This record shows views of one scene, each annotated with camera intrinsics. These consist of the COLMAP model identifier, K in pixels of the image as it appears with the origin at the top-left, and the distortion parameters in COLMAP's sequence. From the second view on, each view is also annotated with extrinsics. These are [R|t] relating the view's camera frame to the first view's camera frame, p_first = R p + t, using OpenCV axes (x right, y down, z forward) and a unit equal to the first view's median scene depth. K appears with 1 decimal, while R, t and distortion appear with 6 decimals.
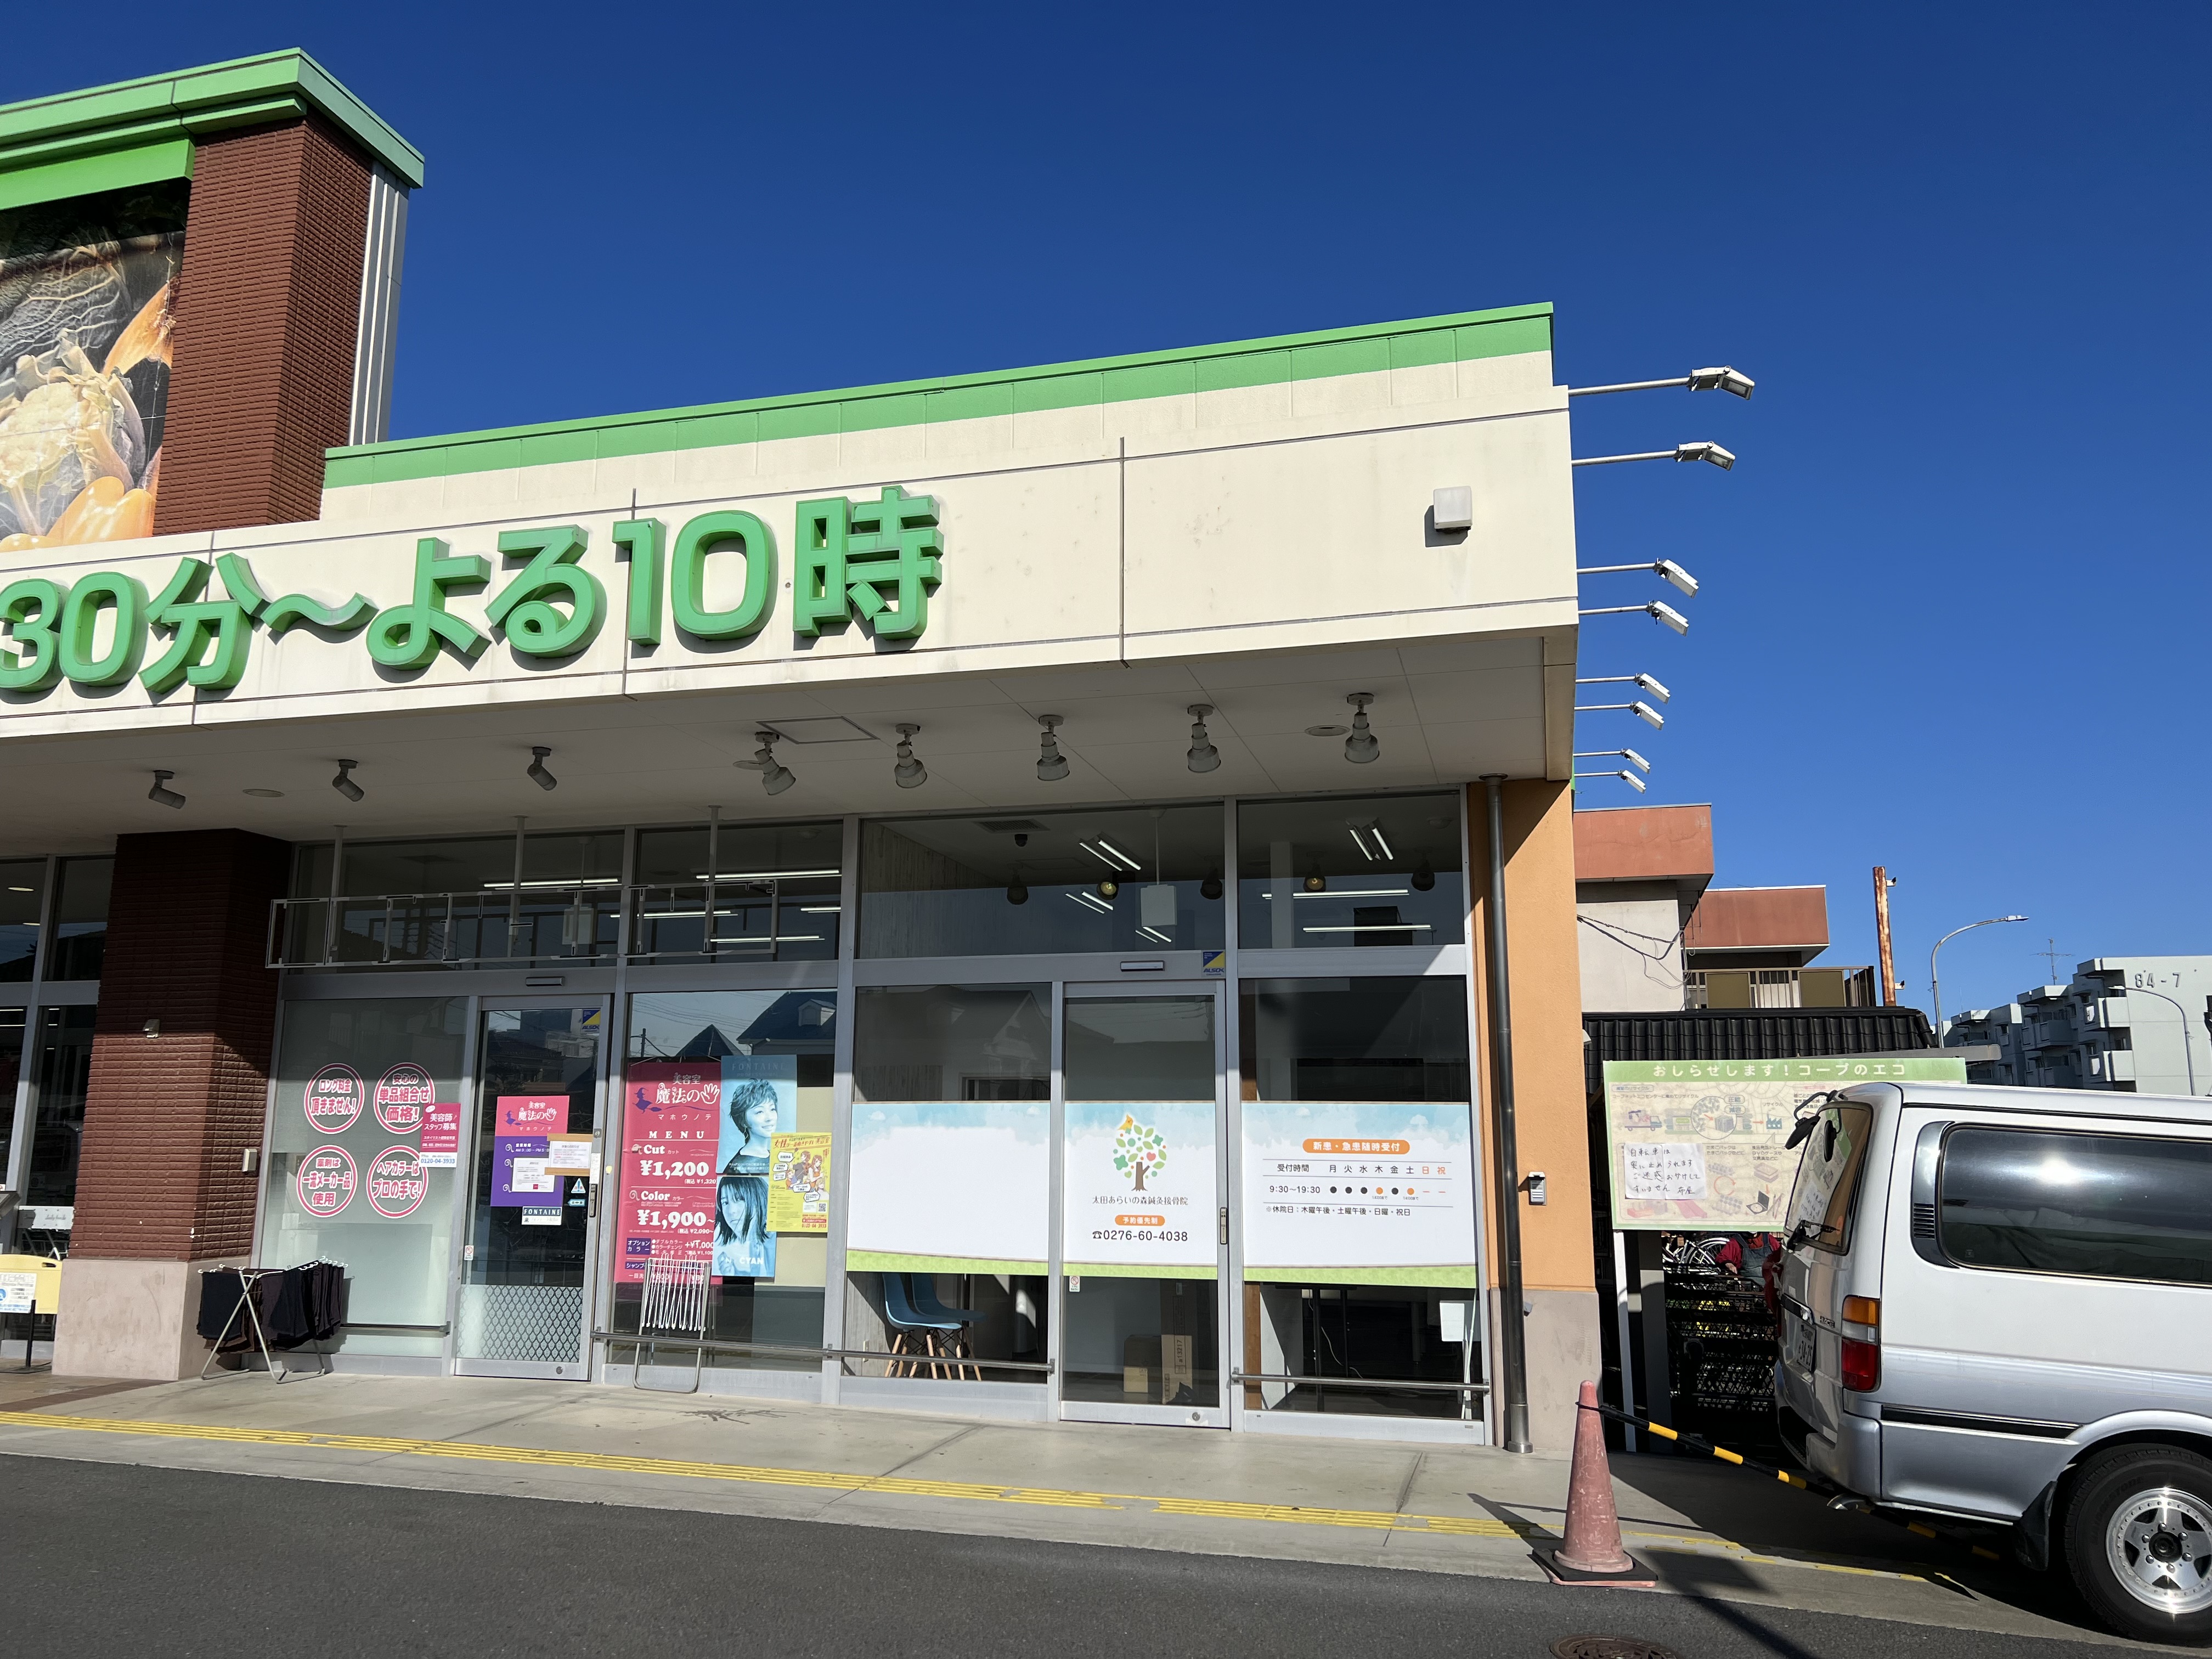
lens RADIAL K [[1667.3, 0, 1098.8], [0, 1667.3, 831.9], [0, 0, 1]] dist [0.040722, -0.015172]
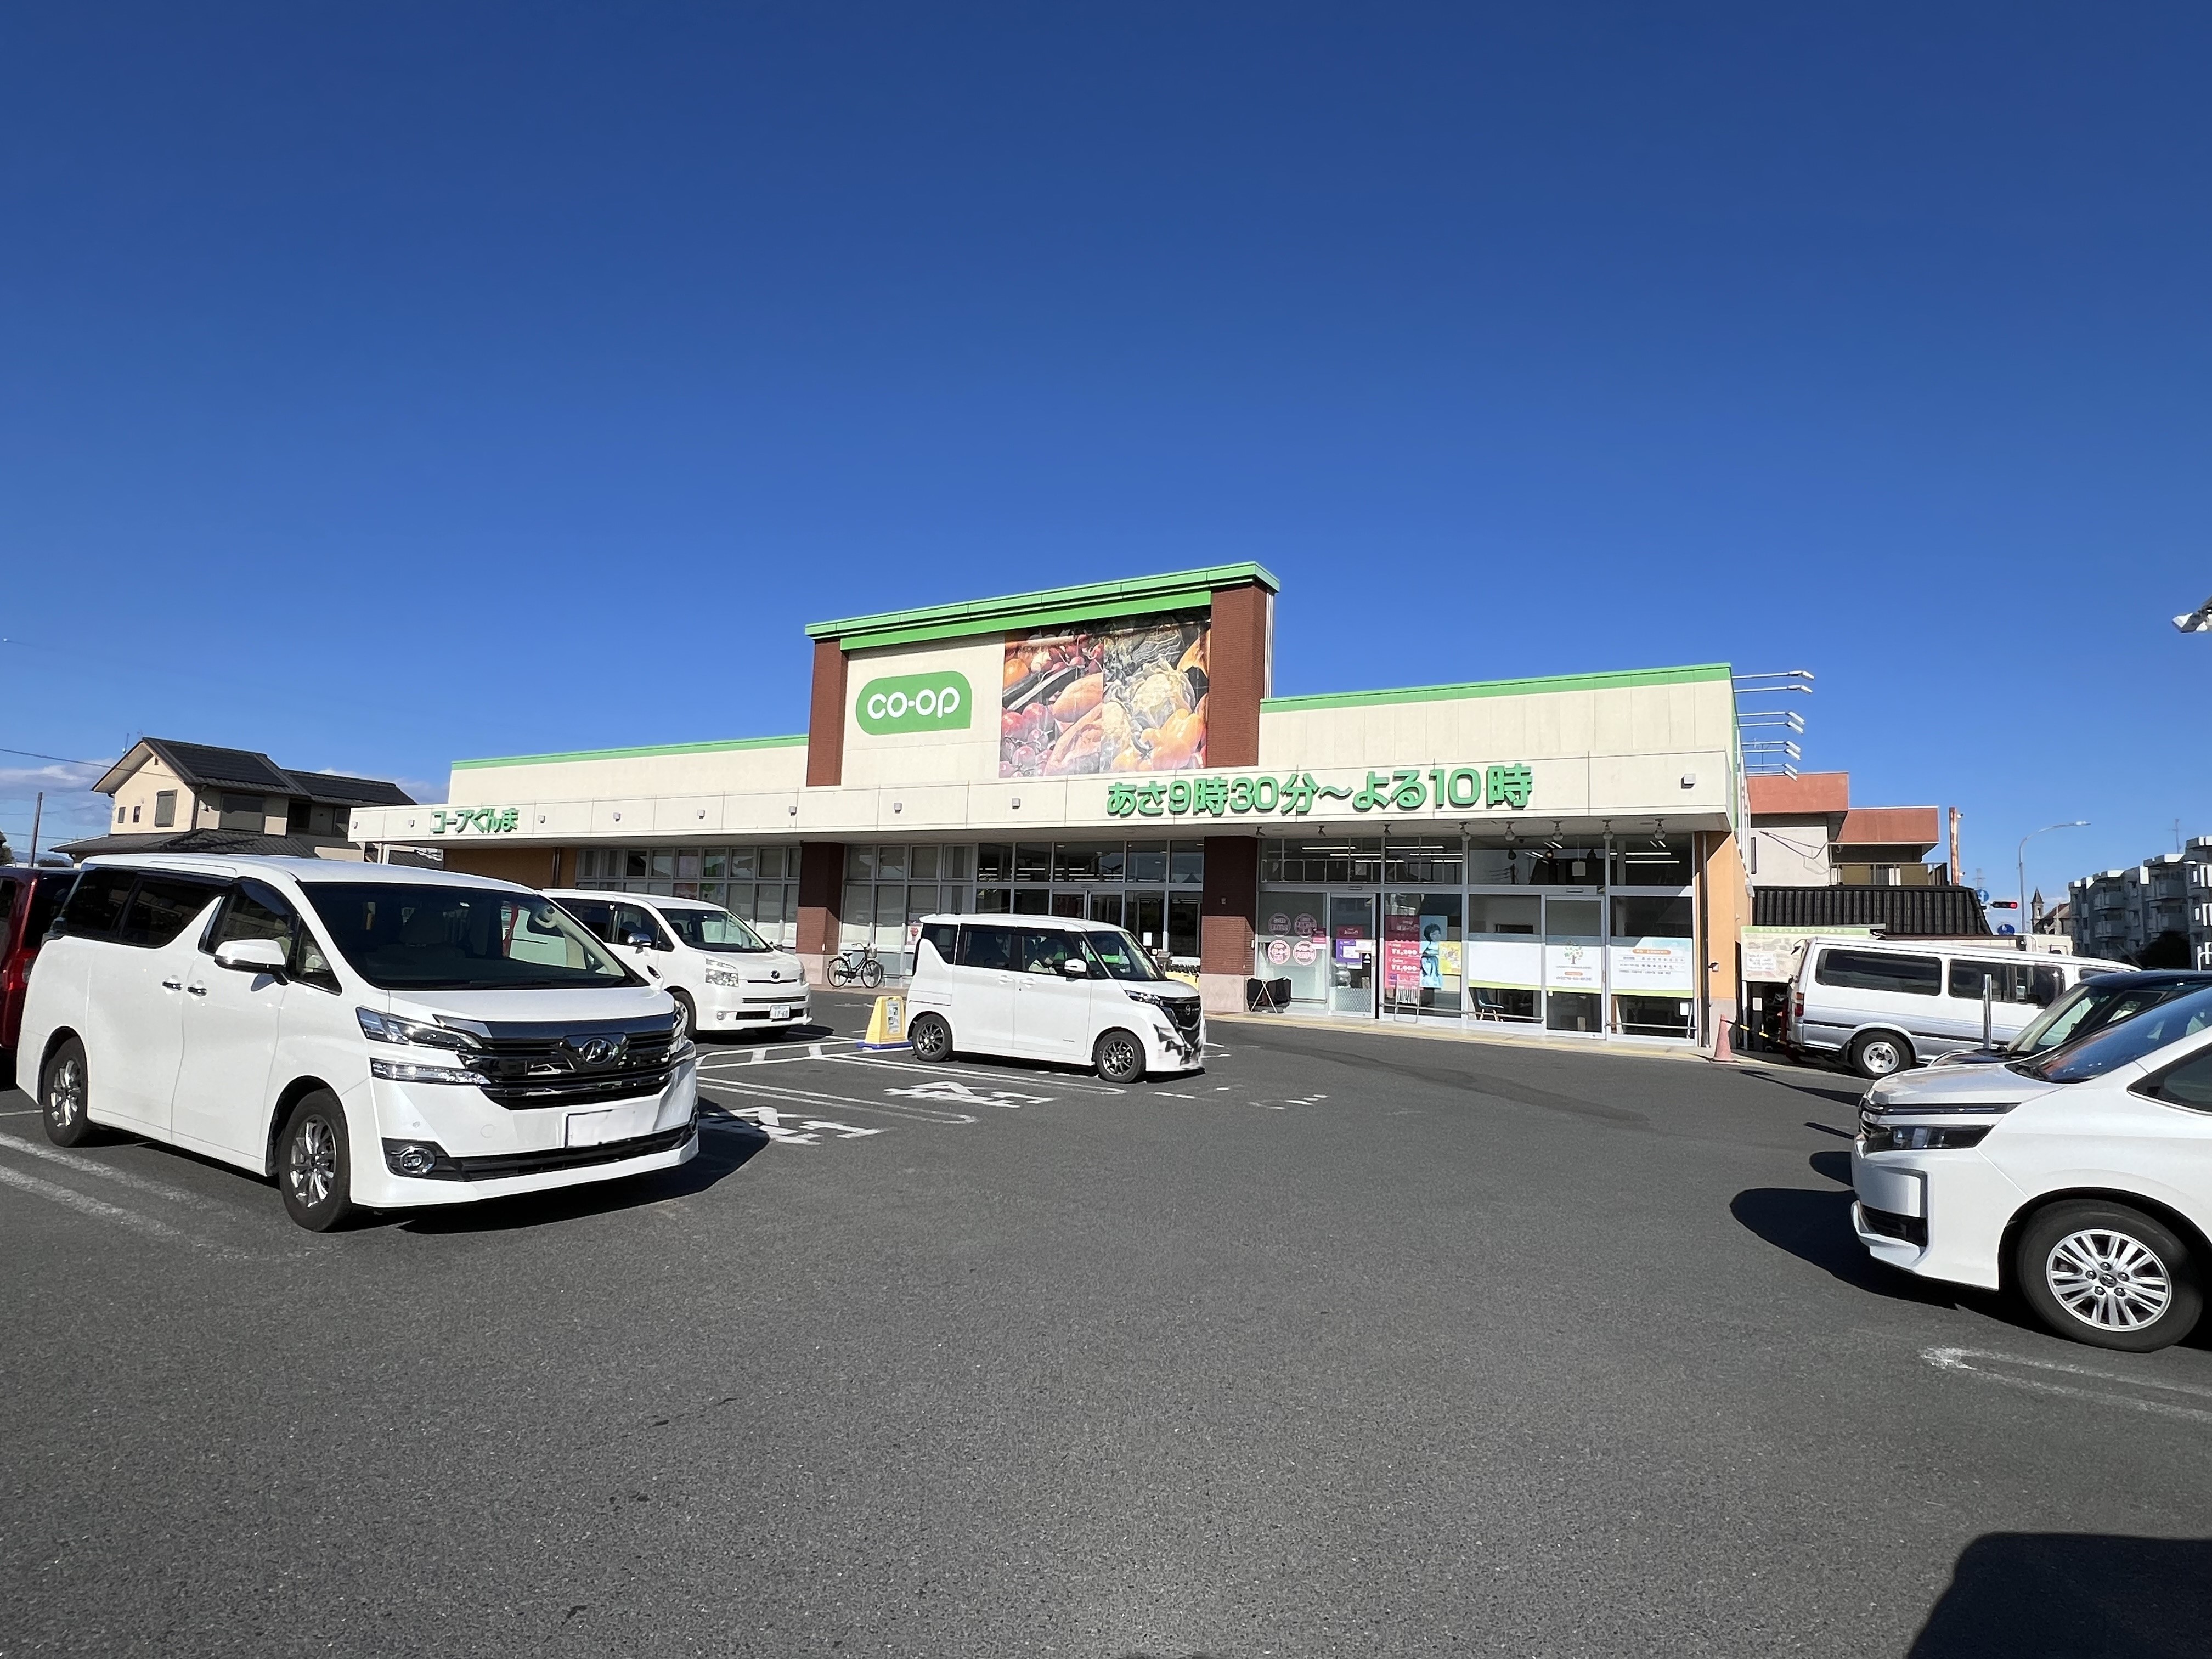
lens RADIAL K [[1160.0, 0, 1110.6], [0, 1160.0, 831.1], [0, 0, 1]] dist [0.000472, 0.000604]
pose [[0.966663, 0.004416, -0.256013, -0.252144], [0.017743, 0.996293, 0.084177, -0.220536], [0.255436, -0.085914, 0.963001, -1.237565]]
